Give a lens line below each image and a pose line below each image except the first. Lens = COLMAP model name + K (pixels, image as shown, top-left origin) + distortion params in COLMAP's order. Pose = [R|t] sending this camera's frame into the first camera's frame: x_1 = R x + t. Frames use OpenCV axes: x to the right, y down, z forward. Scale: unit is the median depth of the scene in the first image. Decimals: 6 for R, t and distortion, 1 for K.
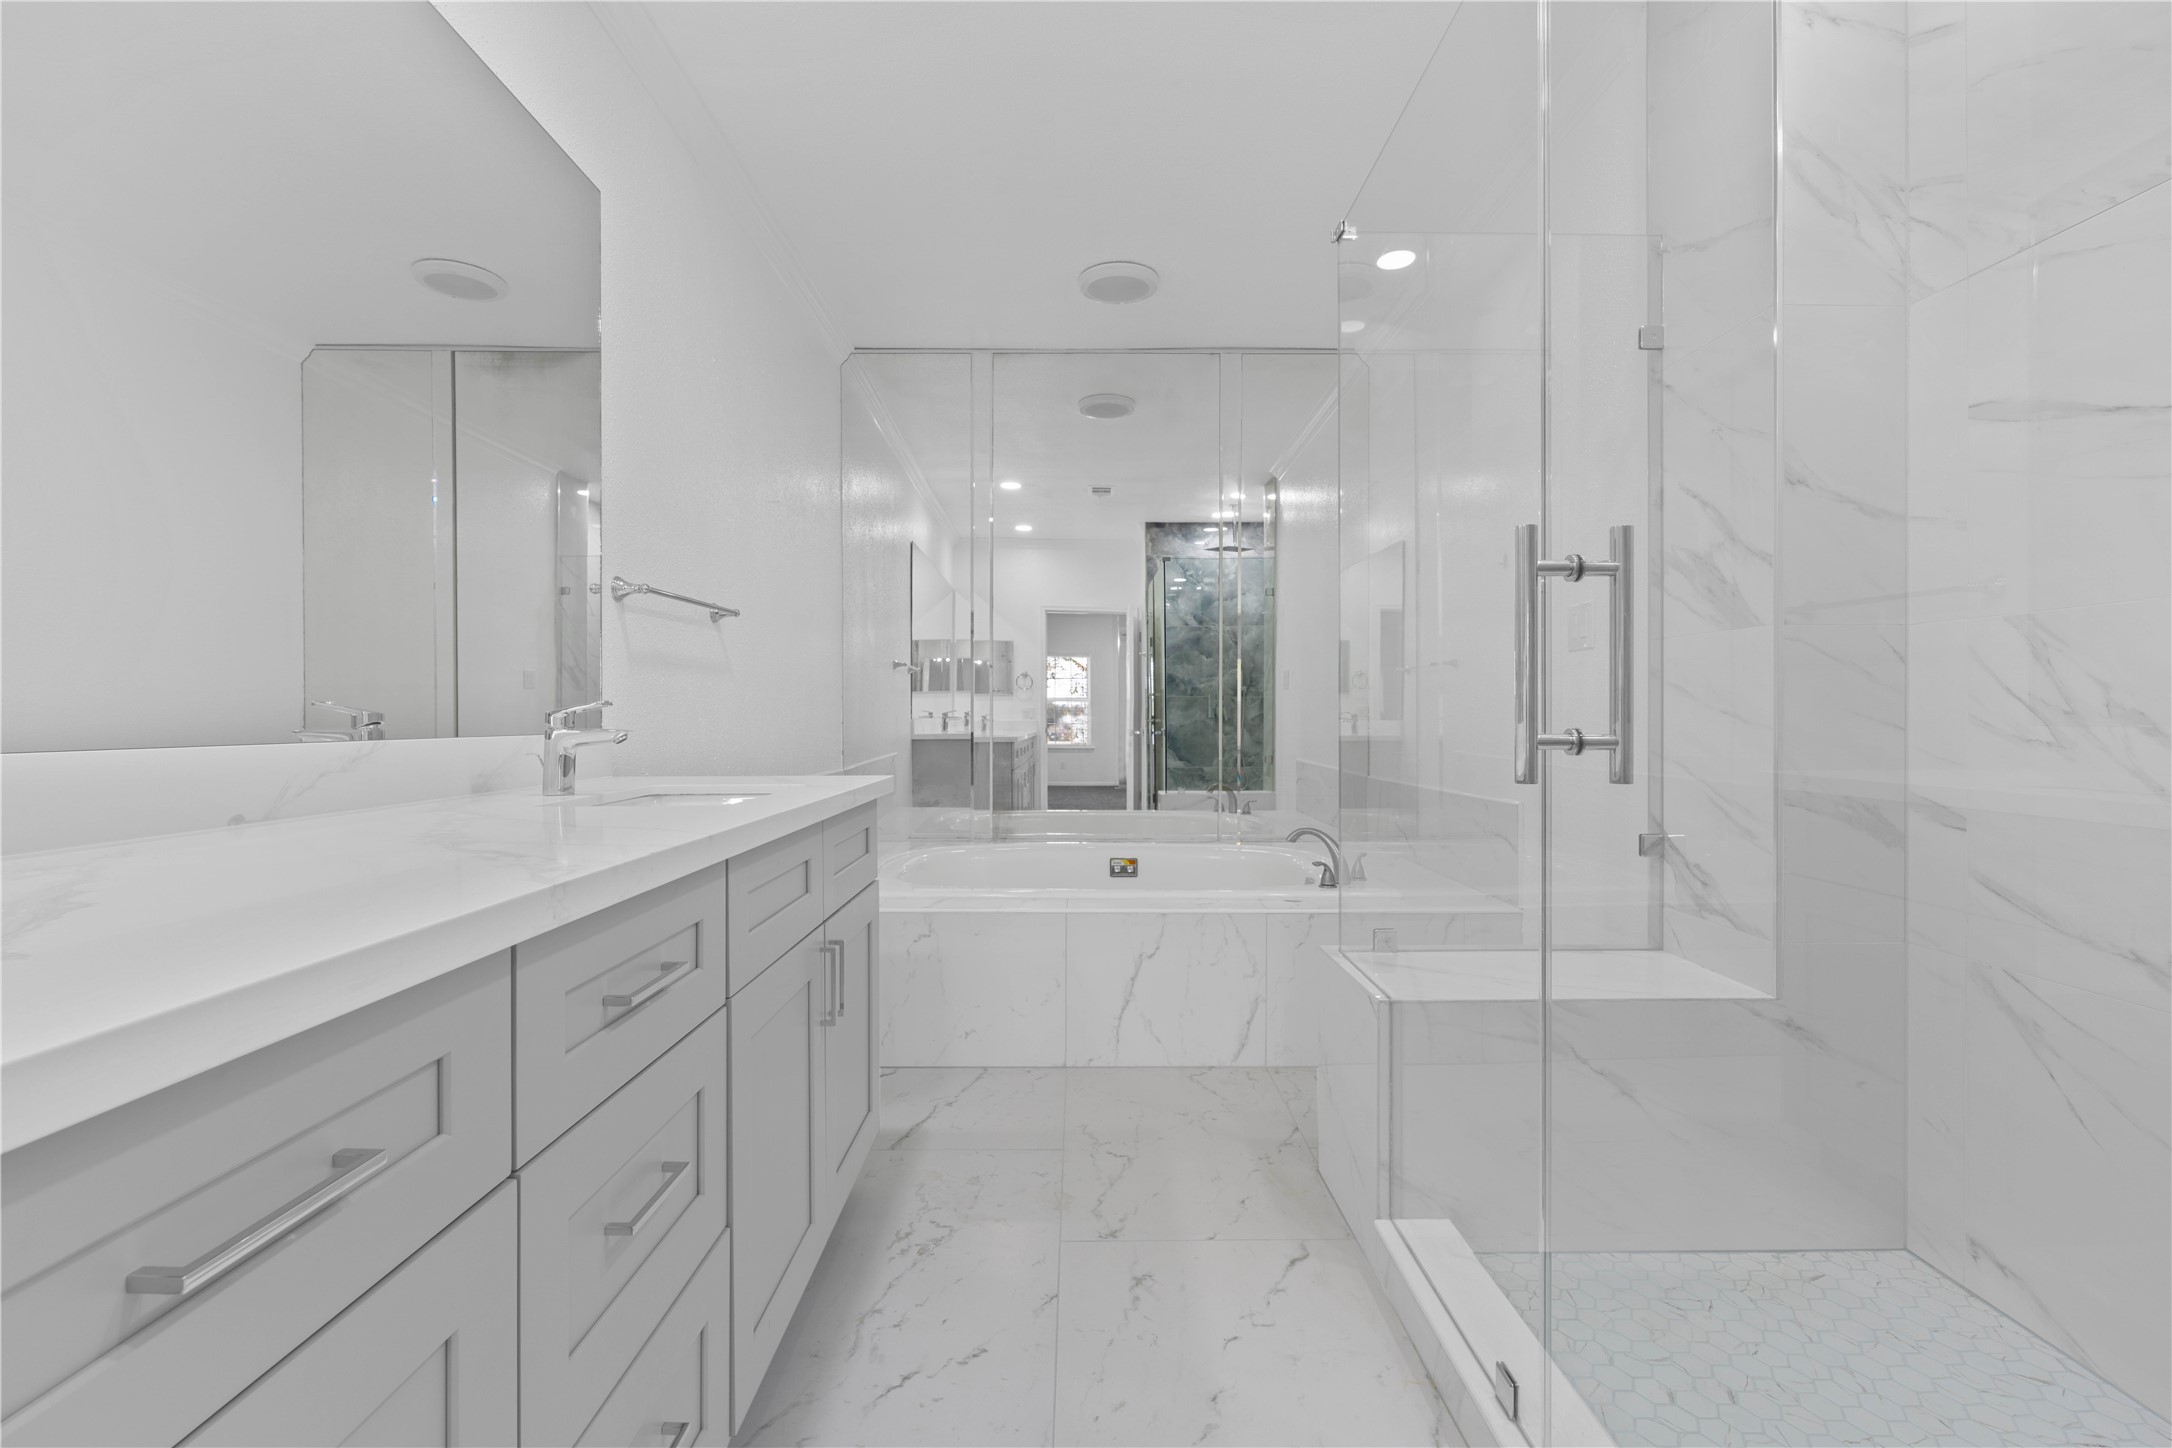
lens RADIAL K [[959.8, 0, 1090.6], [0, 959.8, 719.7], [0, 0, 1]] dist [-0.004342, 0.000303]
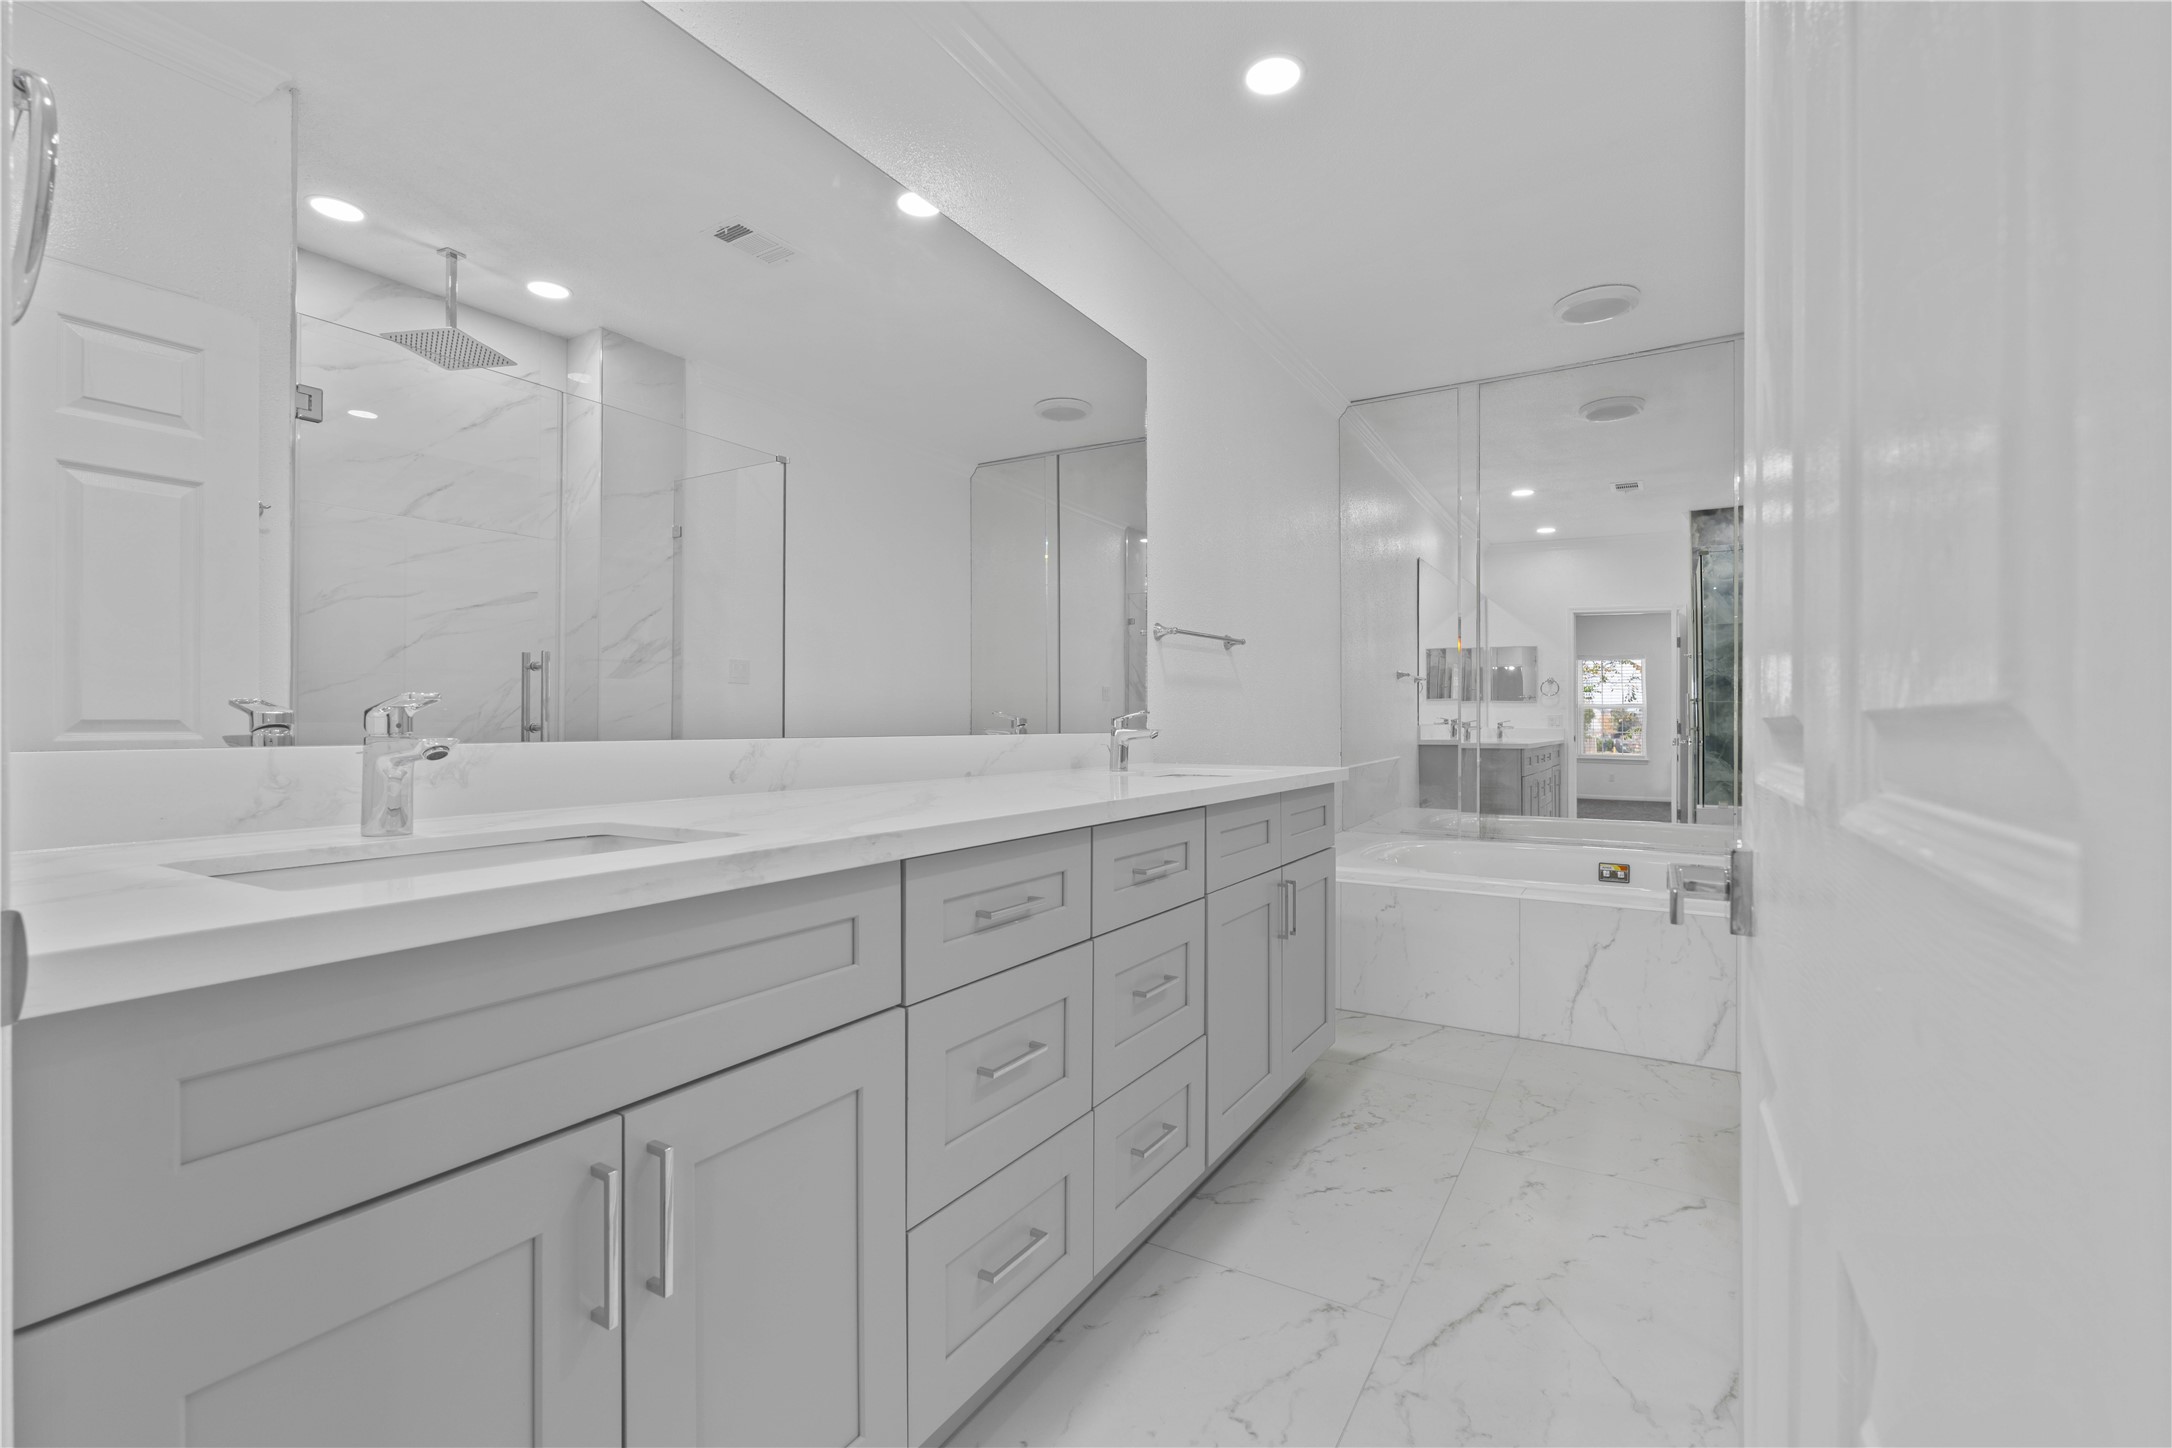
lens RADIAL K [[968.1, 0, 1092.1], [0, 968.1, 711.7], [0, 0, 1]] dist [-0.002590, -0.000081]
pose [[0.854481, -0.003891, -0.519468, 0.090012], [-0.004508, 0.999879, -0.014905, 0.002429], [0.519463, 0.015078, 0.854360, -0.146500]]
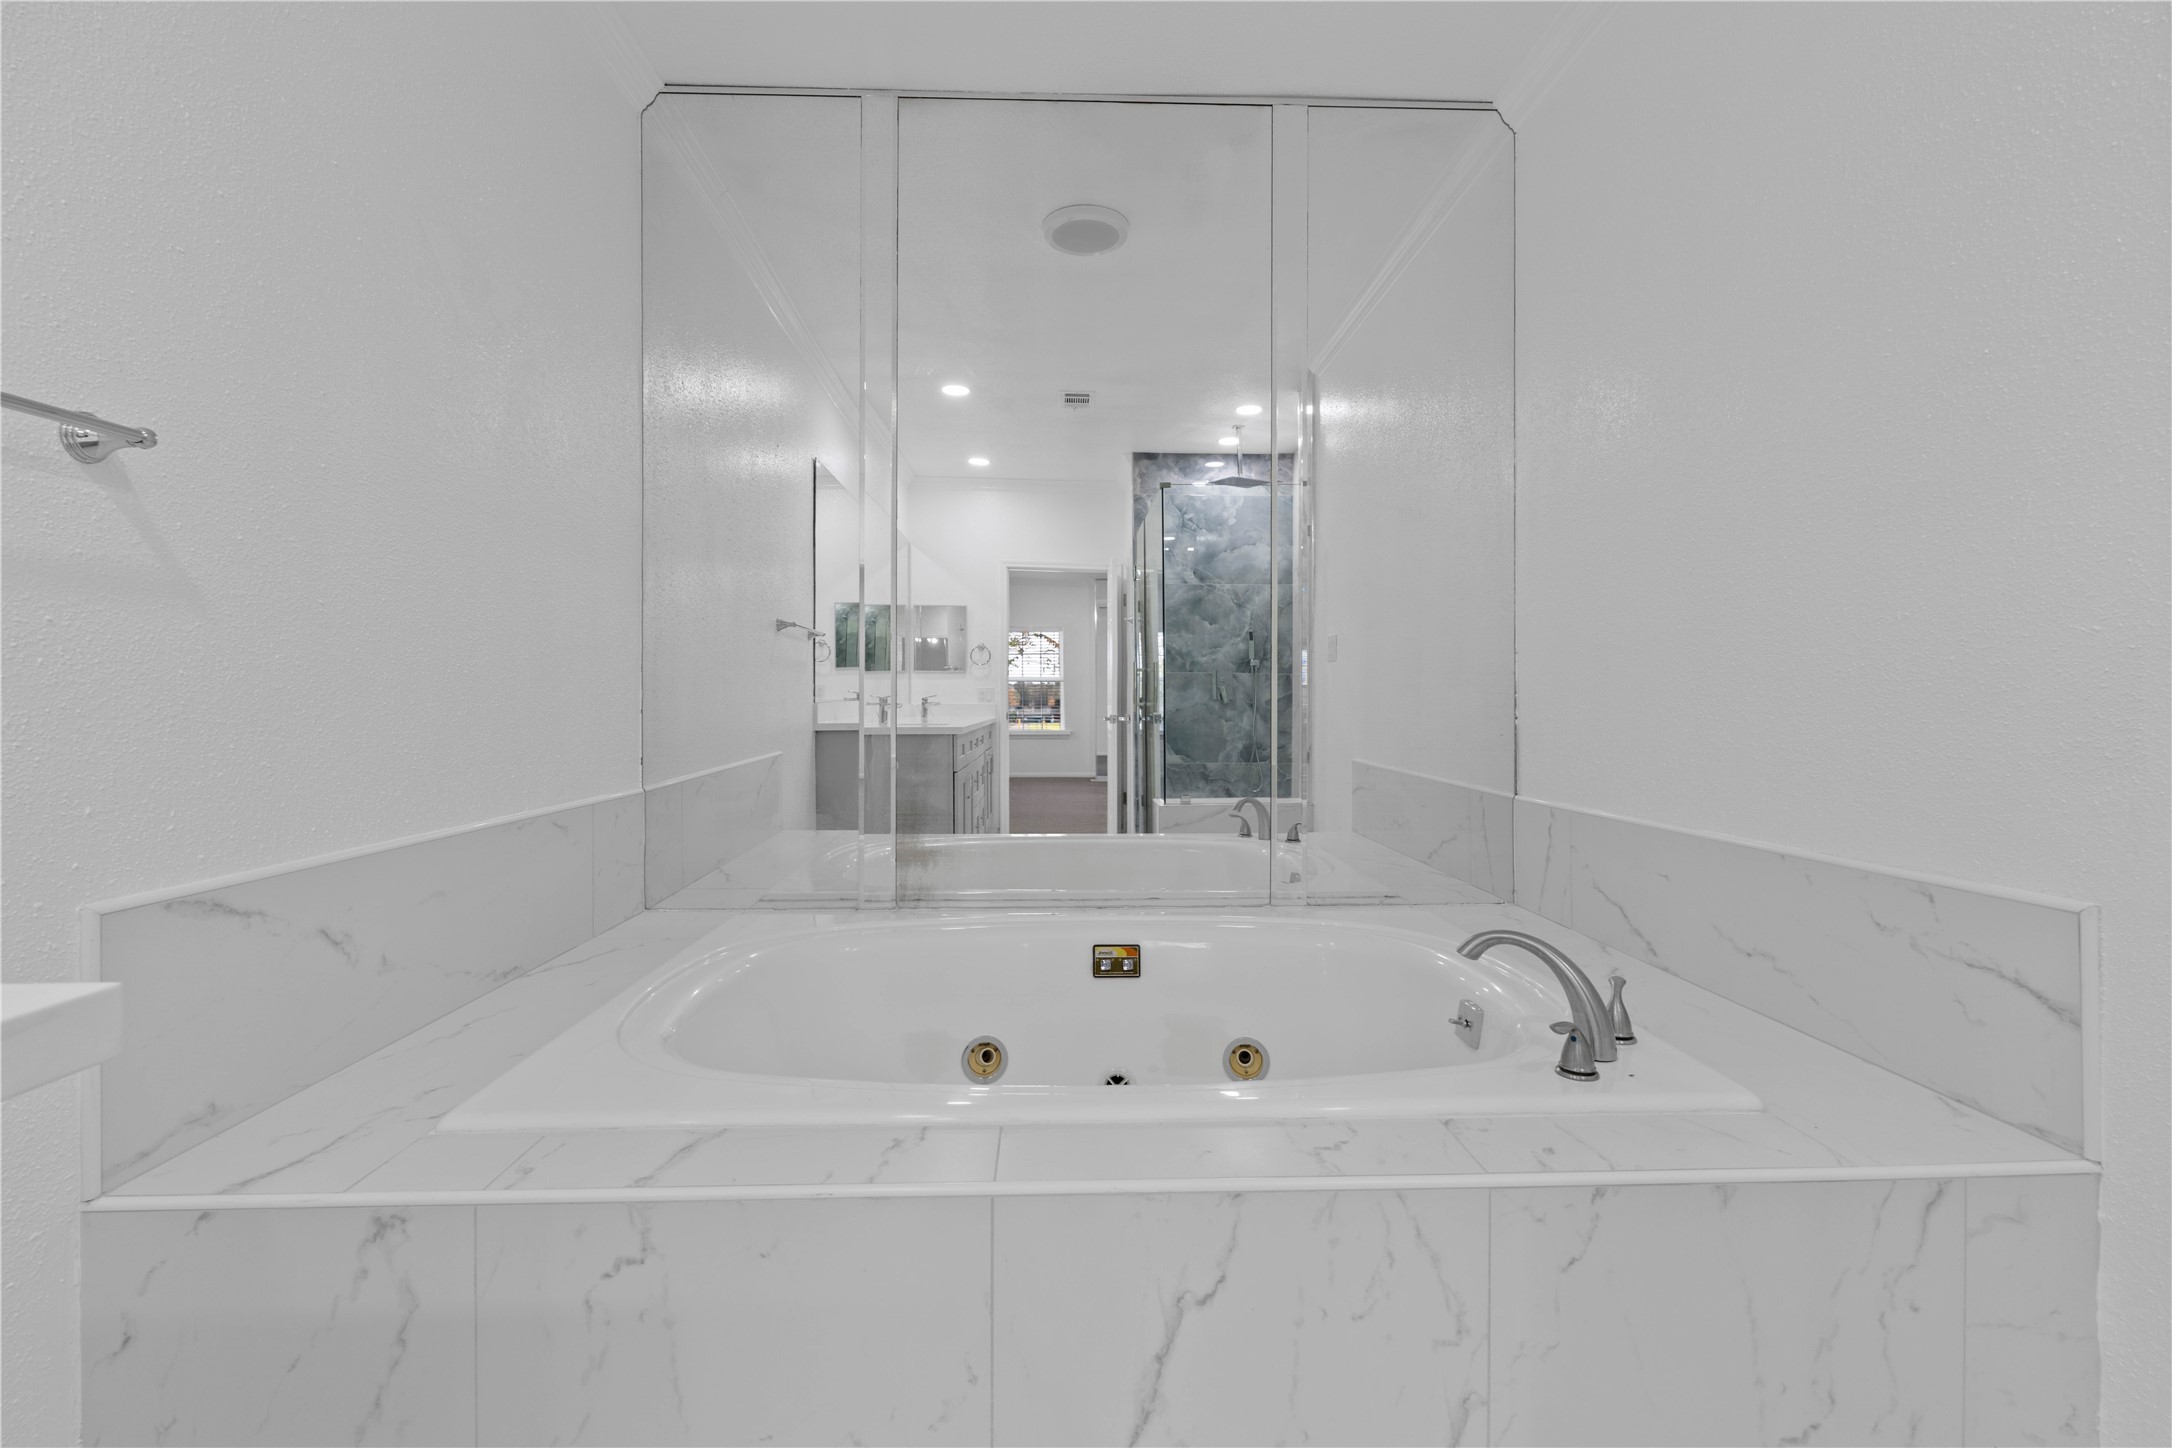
lens RADIAL K [[961.0, 0, 1089.9], [0, 961.0, 695.6], [0, 0, 1]] dist [-0.004566, -0.000202]
pose [[0.999664, -0.000912, 0.025900, 0.003219], [0.001074, 0.999980, -0.006233, -0.002090], [-0.025894, 0.006258, 0.999645, 0.402599]]
